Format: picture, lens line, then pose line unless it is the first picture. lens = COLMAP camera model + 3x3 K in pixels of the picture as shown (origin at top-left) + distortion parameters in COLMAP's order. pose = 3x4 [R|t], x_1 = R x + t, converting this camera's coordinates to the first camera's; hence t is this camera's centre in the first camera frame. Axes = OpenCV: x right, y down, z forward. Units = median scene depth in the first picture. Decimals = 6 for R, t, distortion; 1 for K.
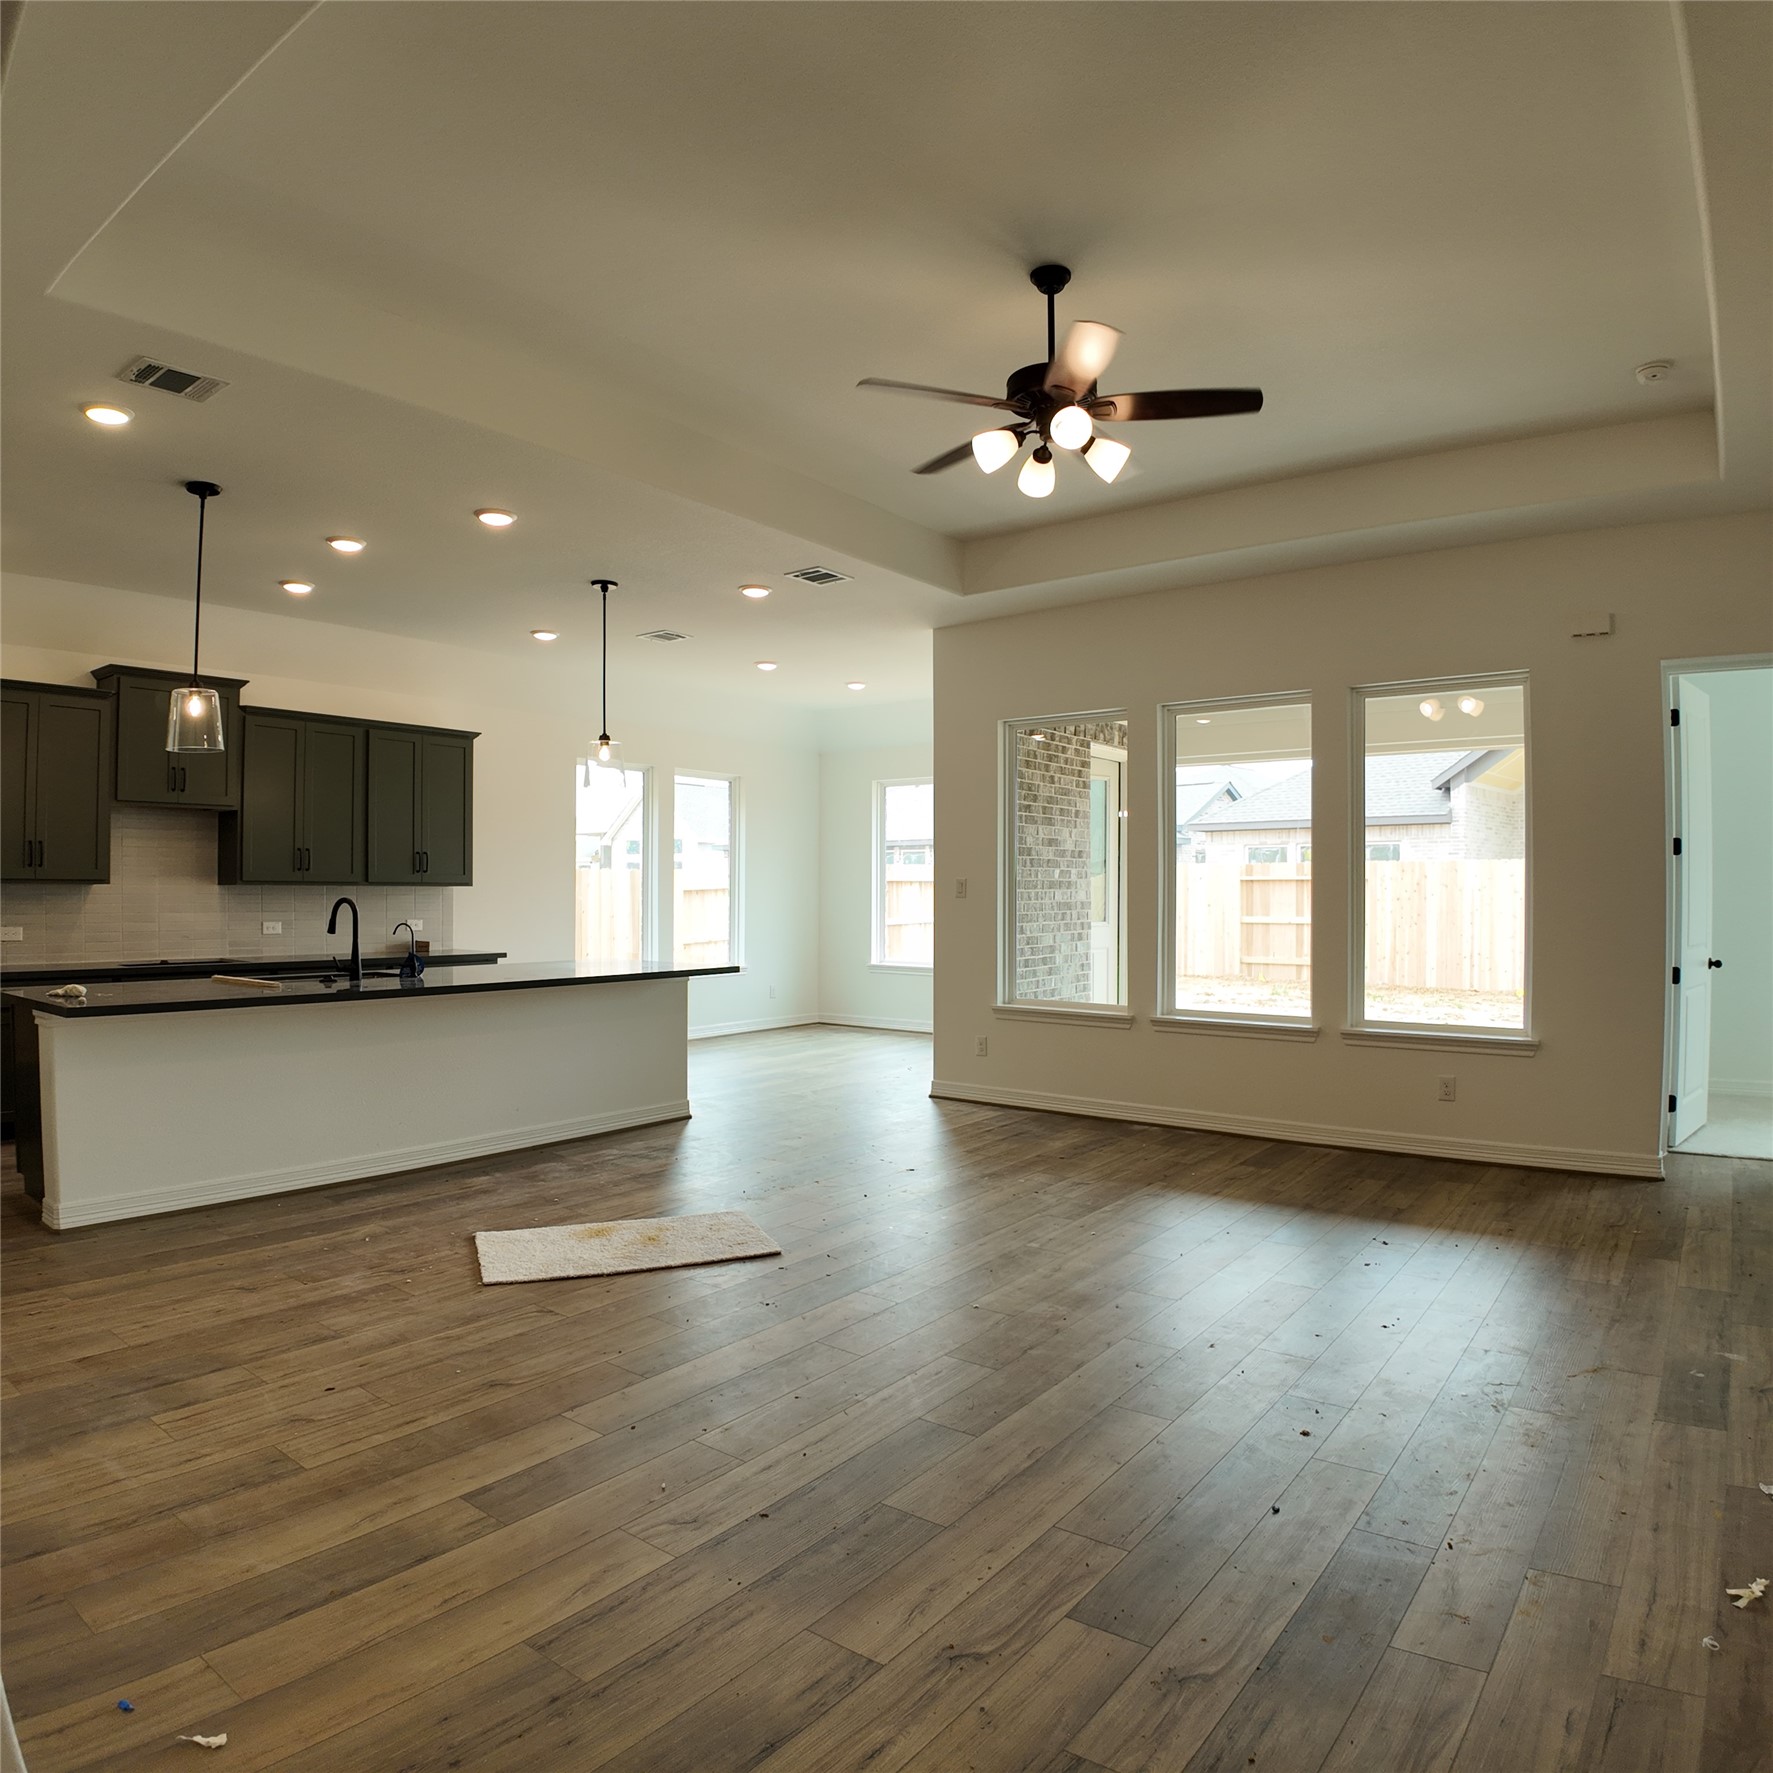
lens RADIAL K [[1186.2, 0, 895.8], [0, 1186.2, 889.3], [0, 0, 1]] dist [-0.114762, 0.002666]
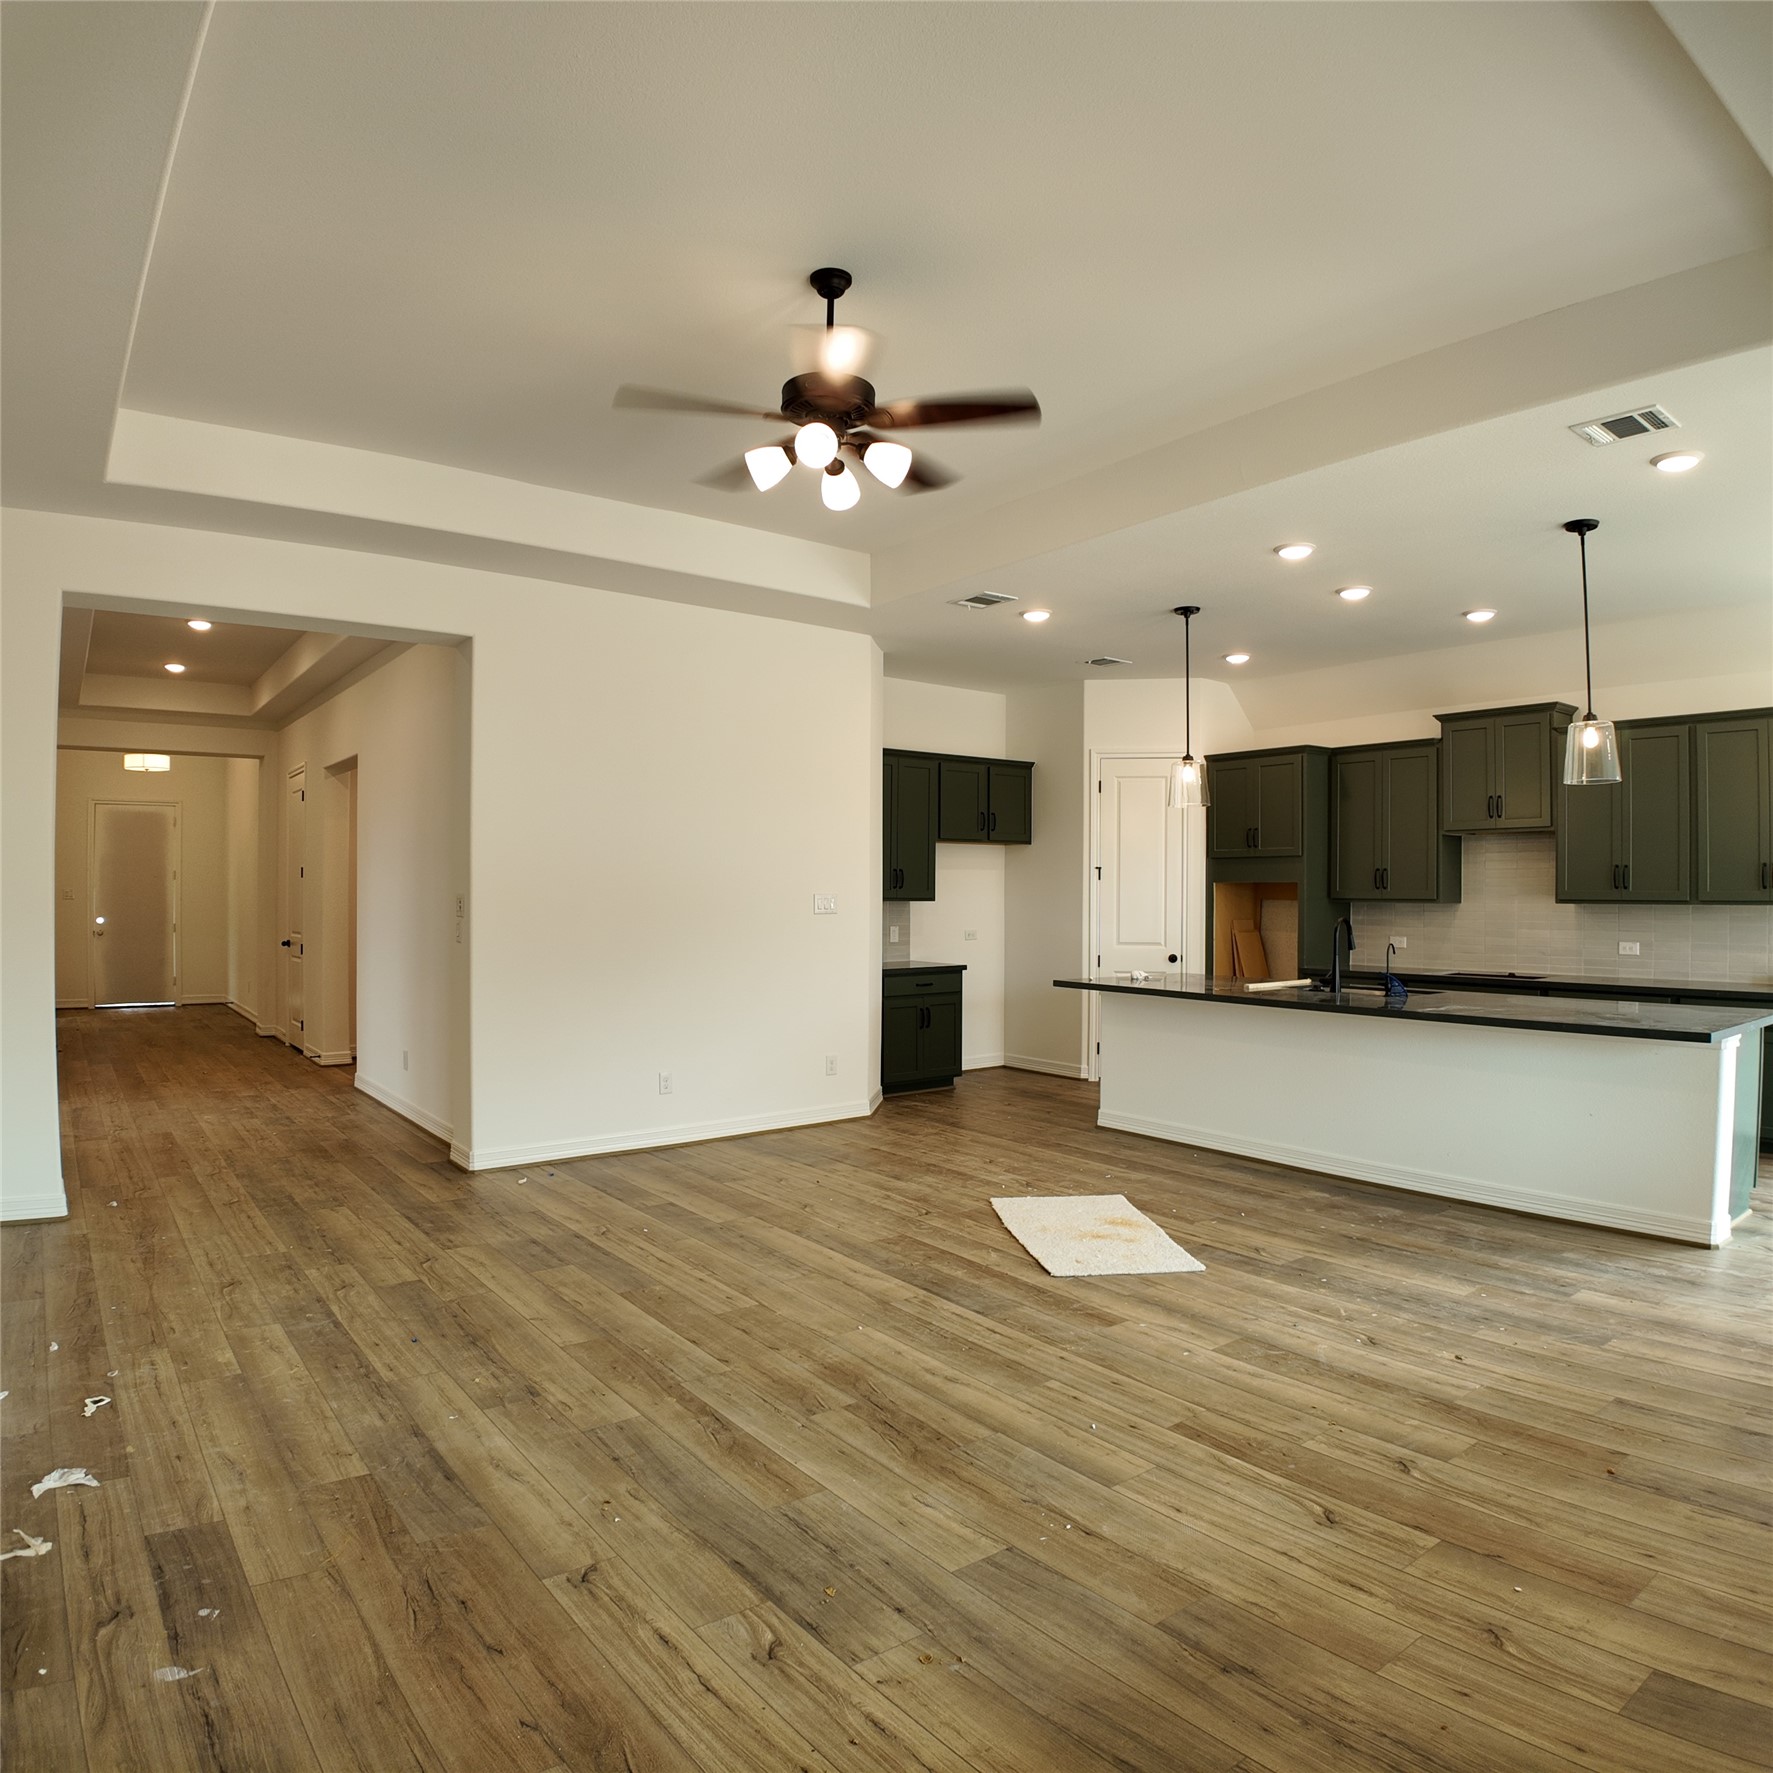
lens RADIAL K [[1186.2, 0, 895.8], [0, 1186.2, 889.3], [0, 0, 1]] dist [-0.114762, 0.002666]
pose [[-0.270234, -0.000728, -0.962794, 0.864217], [-0.005770, 0.999983, 0.000864, -0.021413], [0.962777, 0.005789, -0.270234, 1.084341]]
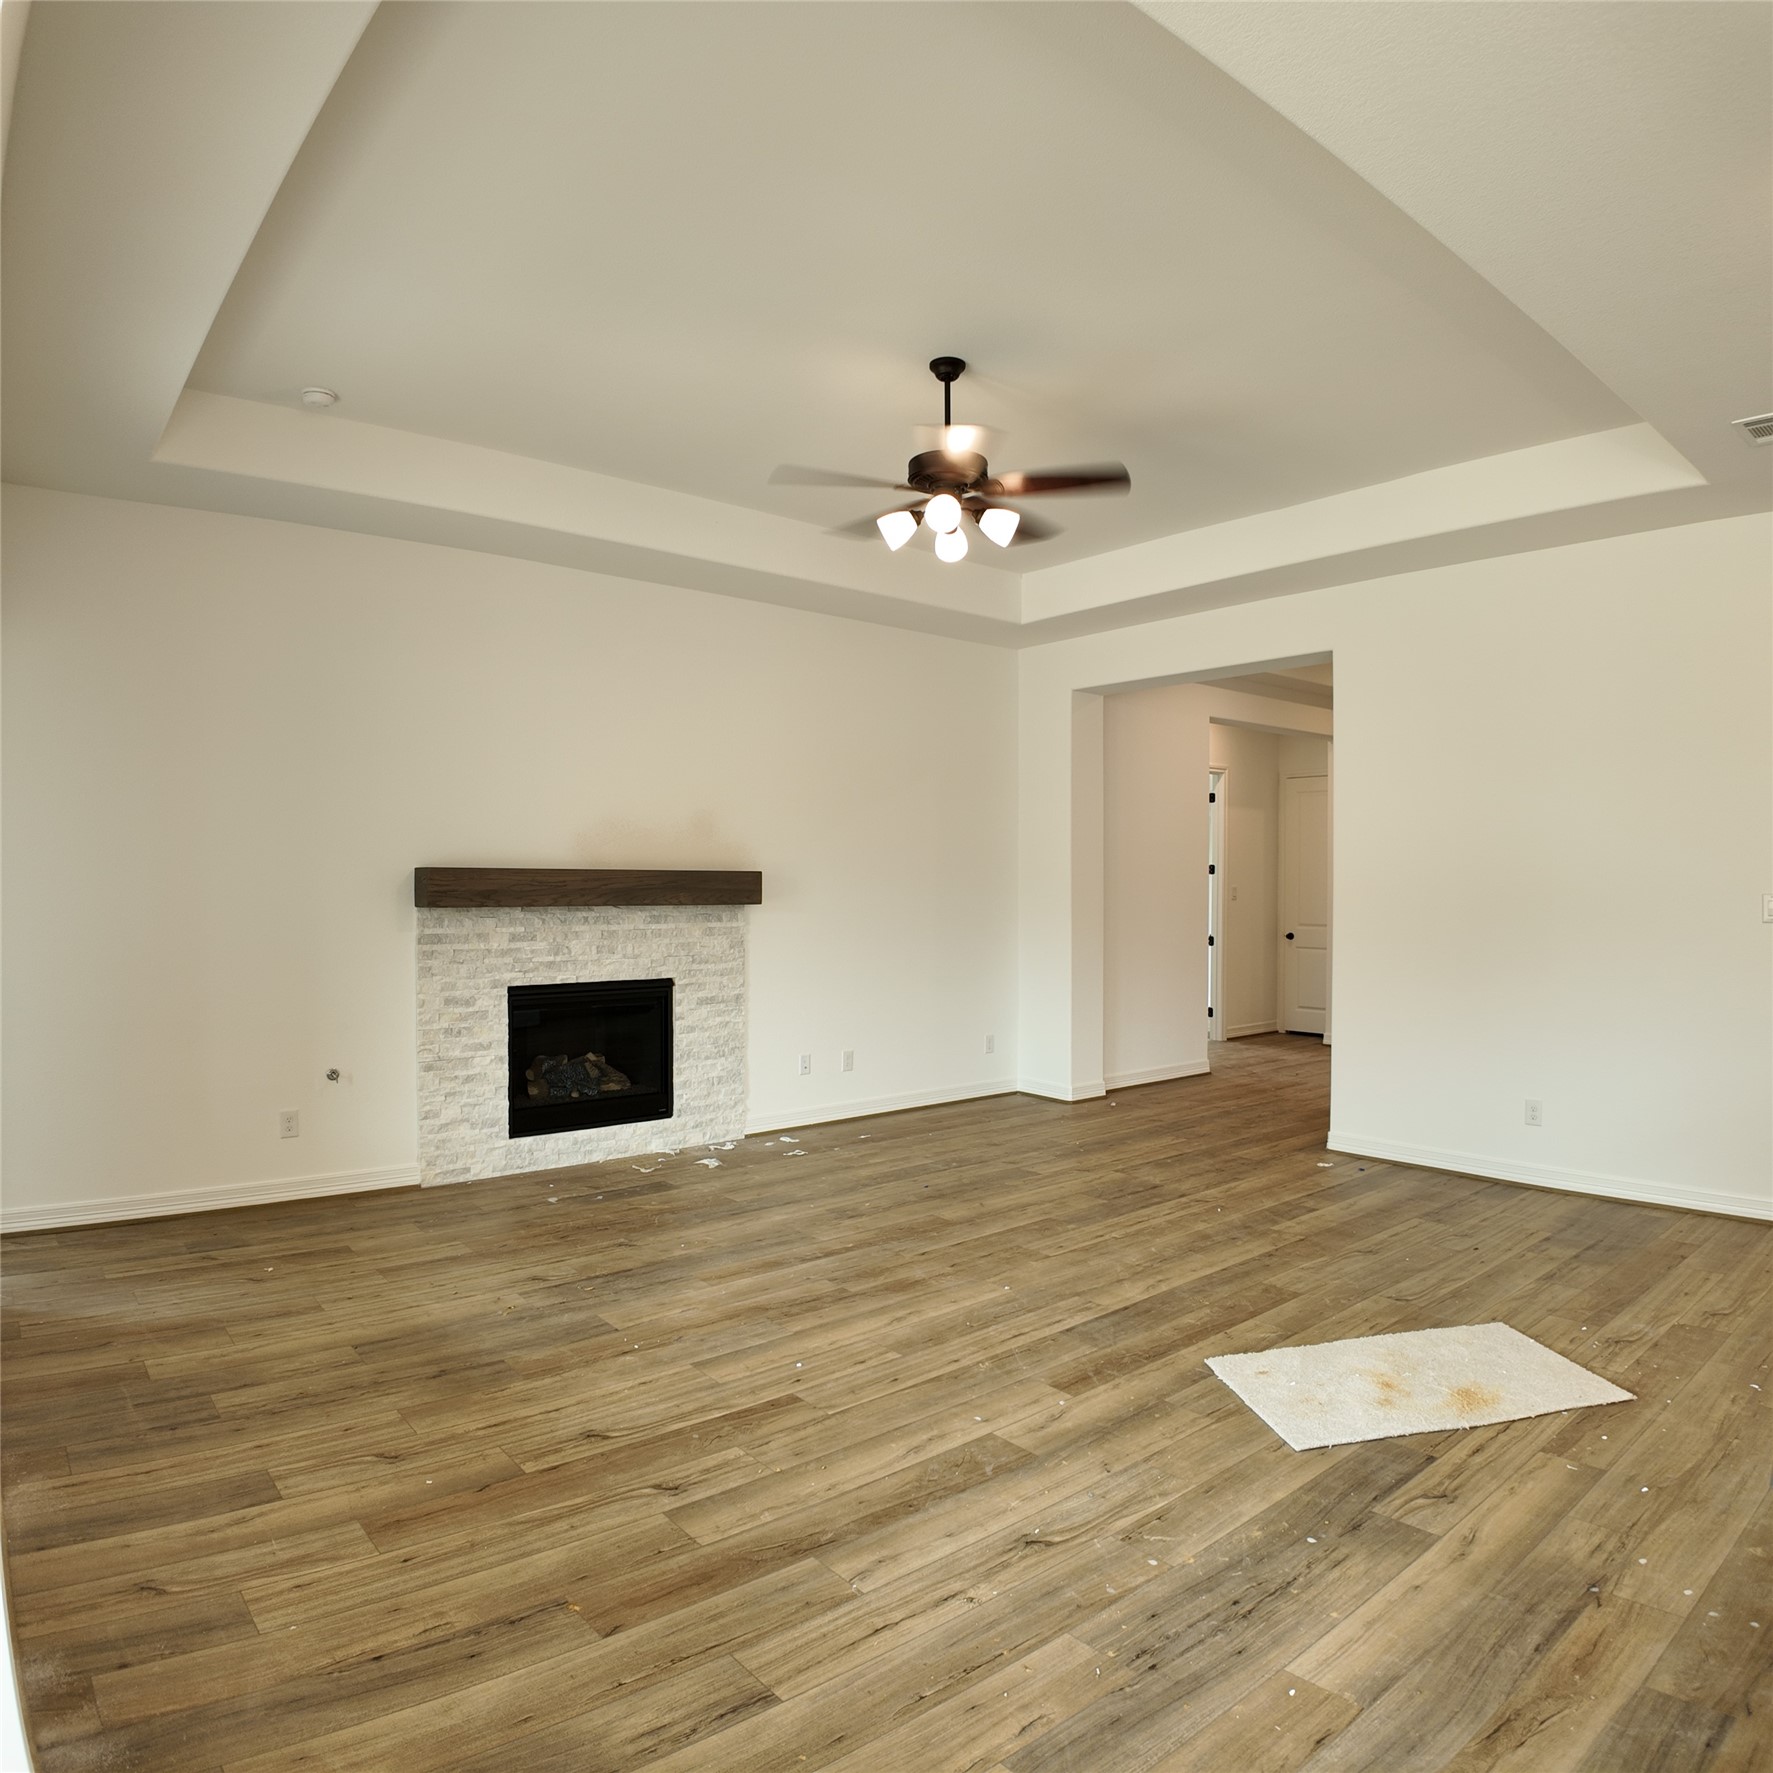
lens RADIAL K [[1179.1, 0, 886.5], [0, 1179.1, 886.5], [0, 0, 1]] dist [-0.100693, -0.019306]
pose [[-0.972398, -0.009600, 0.233132, -0.060690], [-0.008018, 0.999938, 0.007733, -0.024927], [-0.233192, 0.005650, -0.972414, 1.743917]]
